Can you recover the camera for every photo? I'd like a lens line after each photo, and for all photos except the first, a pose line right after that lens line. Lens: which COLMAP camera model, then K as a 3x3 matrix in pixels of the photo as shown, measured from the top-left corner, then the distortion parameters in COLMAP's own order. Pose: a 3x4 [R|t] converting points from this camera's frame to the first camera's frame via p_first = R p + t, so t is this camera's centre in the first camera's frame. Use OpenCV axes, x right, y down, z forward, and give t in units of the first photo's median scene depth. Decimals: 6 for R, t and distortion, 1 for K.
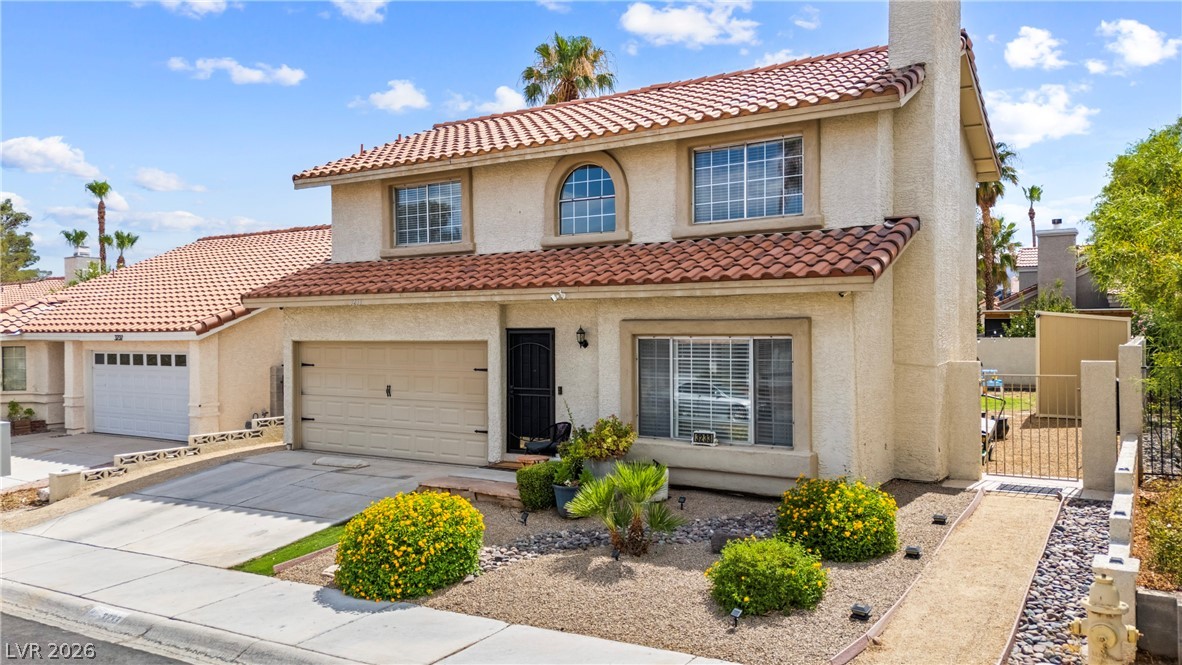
lens RADIAL K [[879.5, 0, 591.0], [0, 879.5, 332.5], [0, 0, 1]] dist [0.073862, -0.068392]
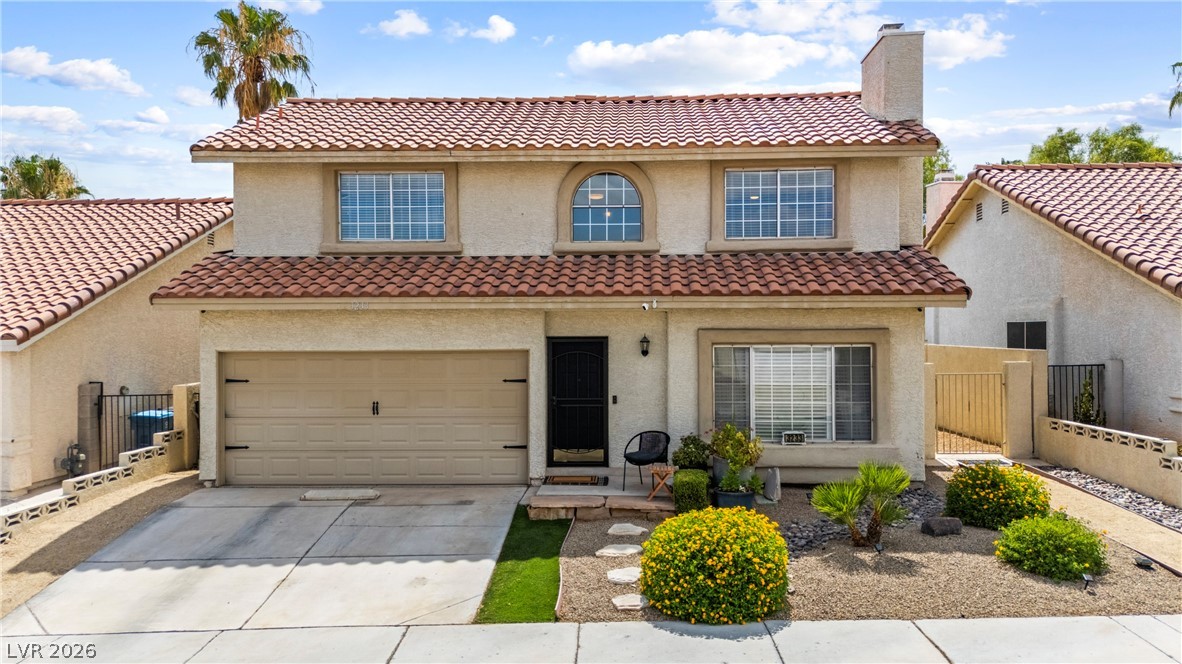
lens RADIAL K [[879.5, 0, 591.0], [0, 879.5, 332.0], [0, 0, 1]] dist [0.073862, -0.068392]
pose [[0.858990, 0.000688, 0.511992, -0.547053], [0.000148, 0.999999, -0.001592, -0.008425], [-0.511993, 0.001443, 0.858989, 0.158315]]
